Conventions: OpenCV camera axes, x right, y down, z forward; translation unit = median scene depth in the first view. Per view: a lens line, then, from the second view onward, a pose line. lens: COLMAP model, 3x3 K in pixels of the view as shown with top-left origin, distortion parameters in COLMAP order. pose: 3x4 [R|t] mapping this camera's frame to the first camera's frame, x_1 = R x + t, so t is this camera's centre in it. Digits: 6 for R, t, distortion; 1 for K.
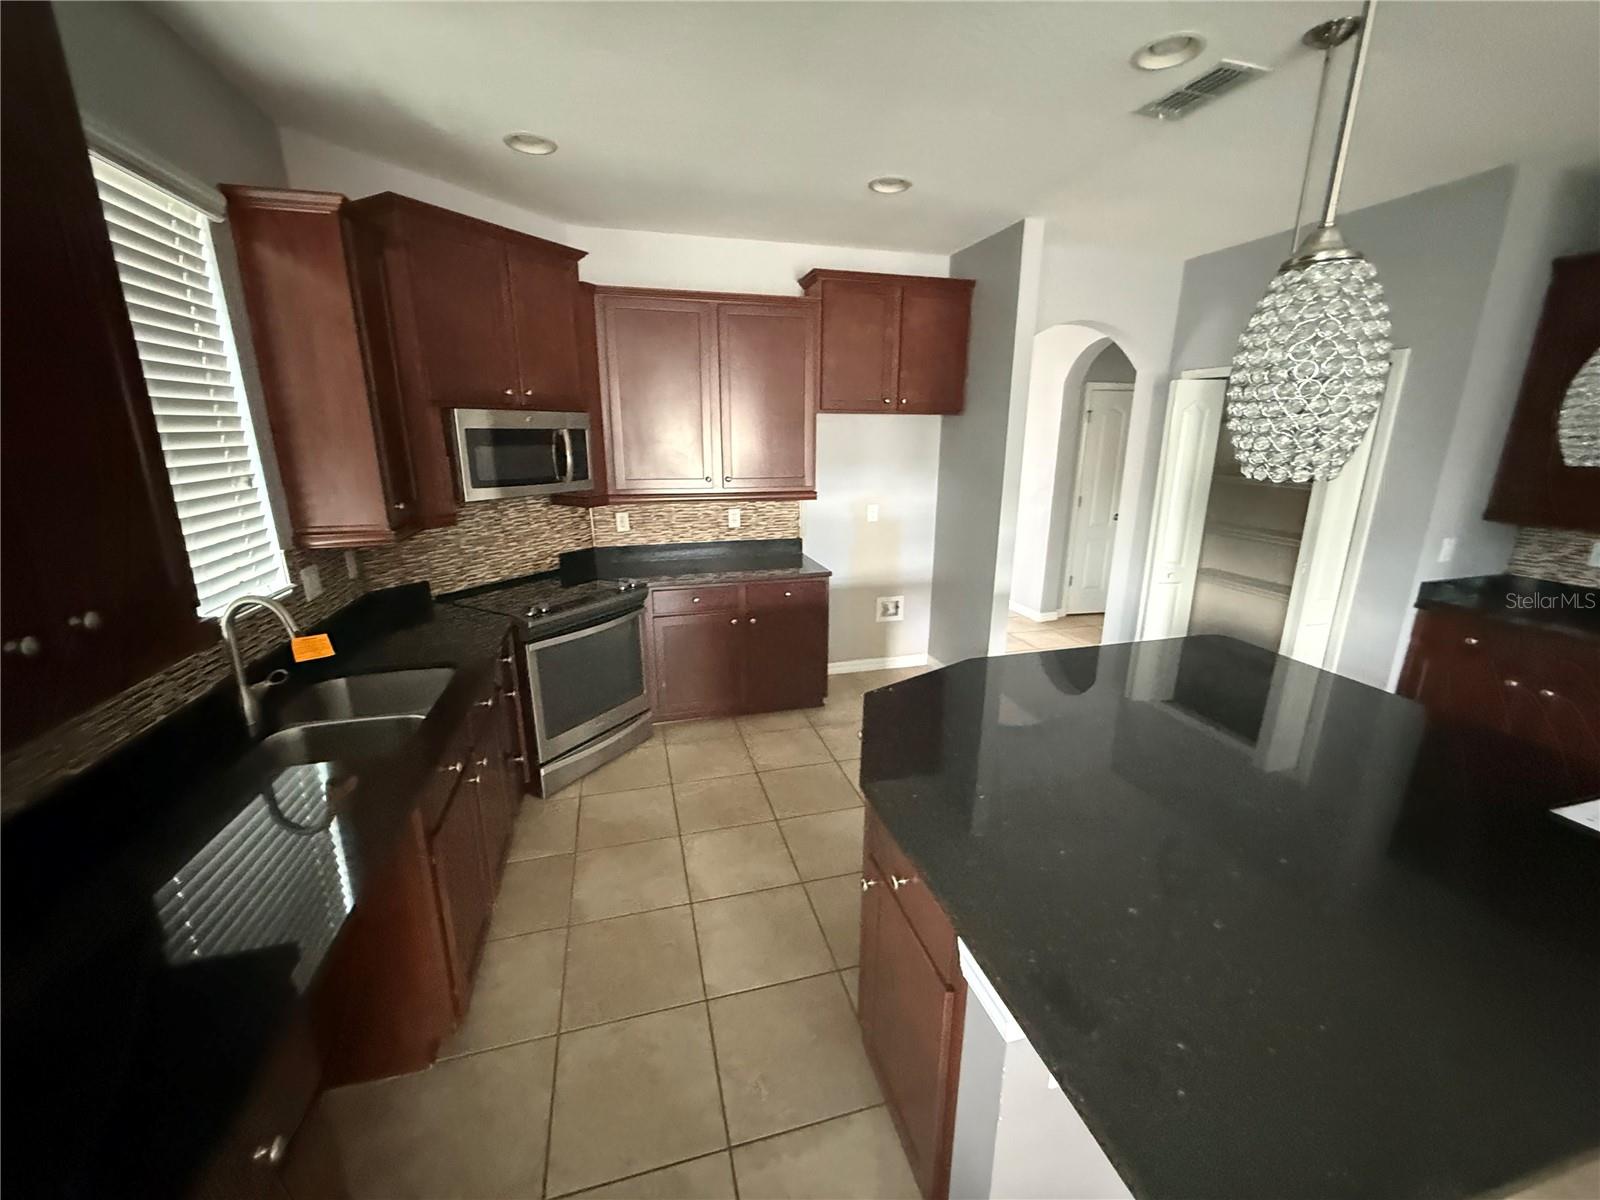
lens RADIAL K [[648.8, 0, 794.5], [0, 648.8, 598.6], [0, 0, 1]] dist [0.002664, 0.000408]
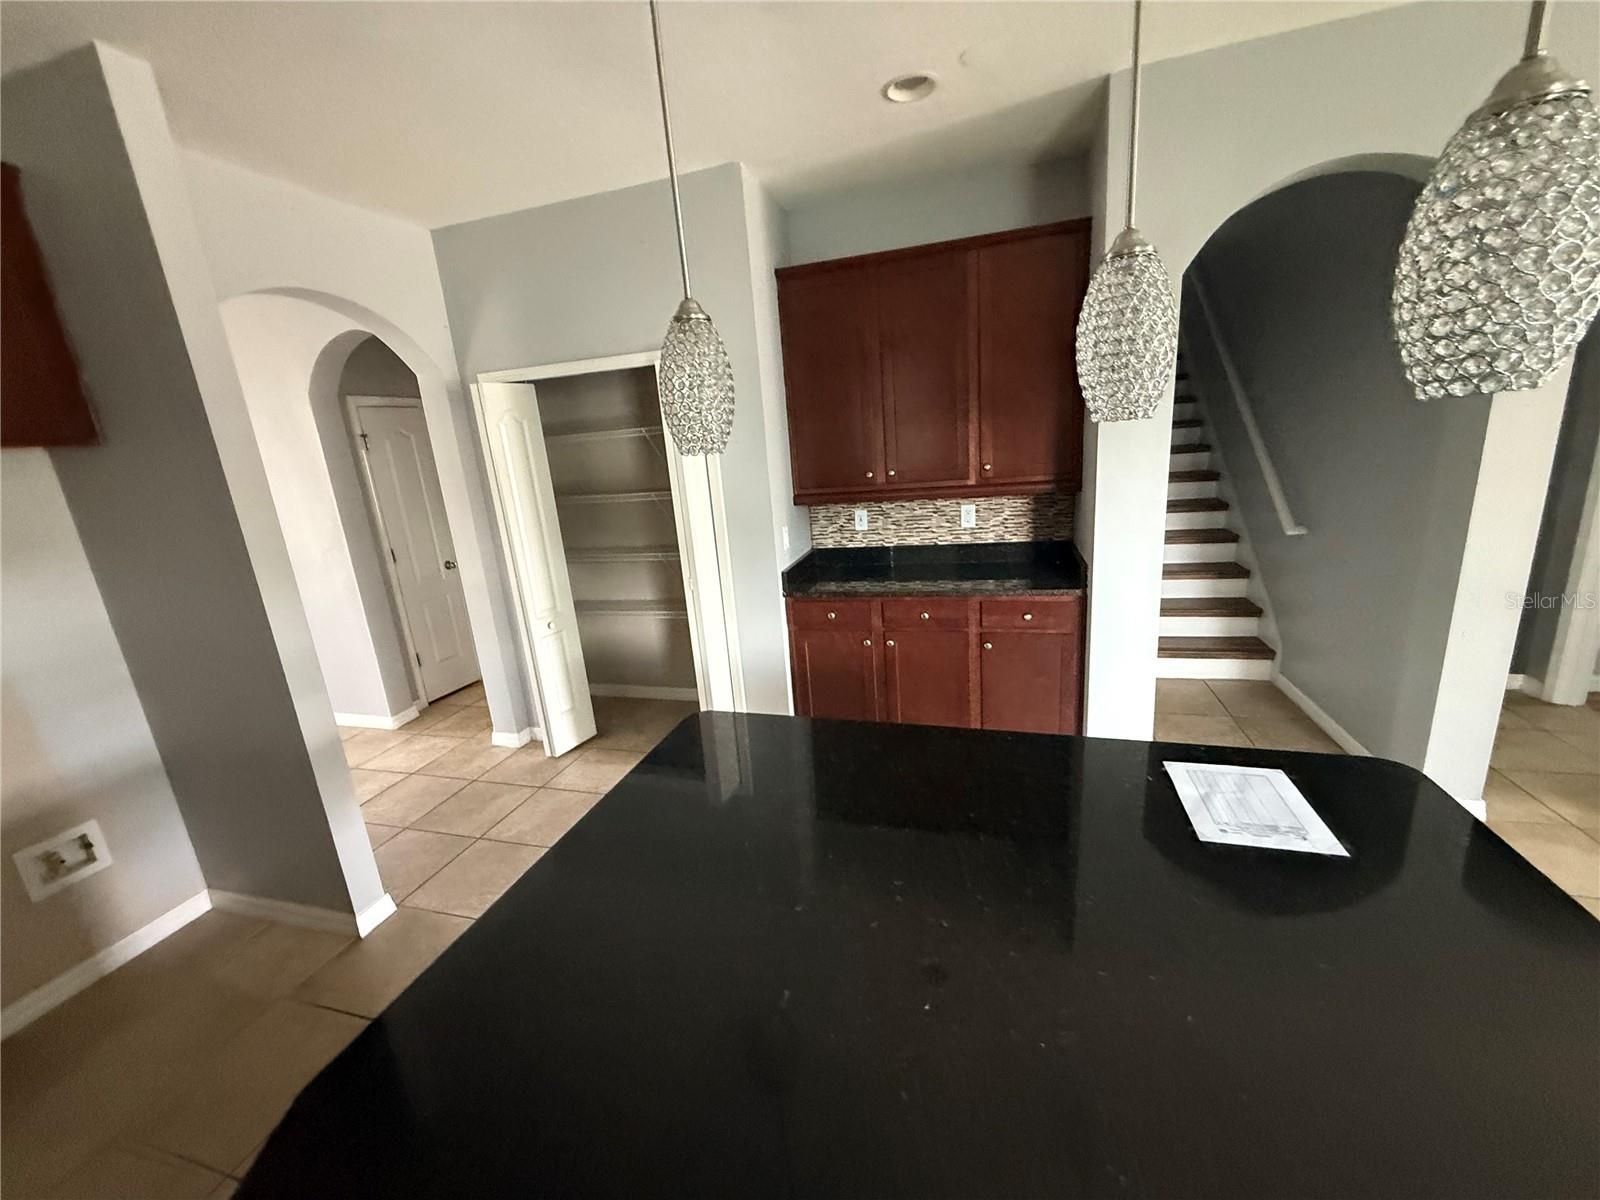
lens RADIAL K [[648.8, 0, 801.7], [0, 648.8, 602.6], [0, 0, 1]] dist [0.002664, 0.000408]
pose [[0.535392, -0.258322, 0.804130, 0.099803], [0.290521, 0.950309, 0.111851, -0.058712], [-0.793065, 0.173733, 0.583836, 0.263821]]
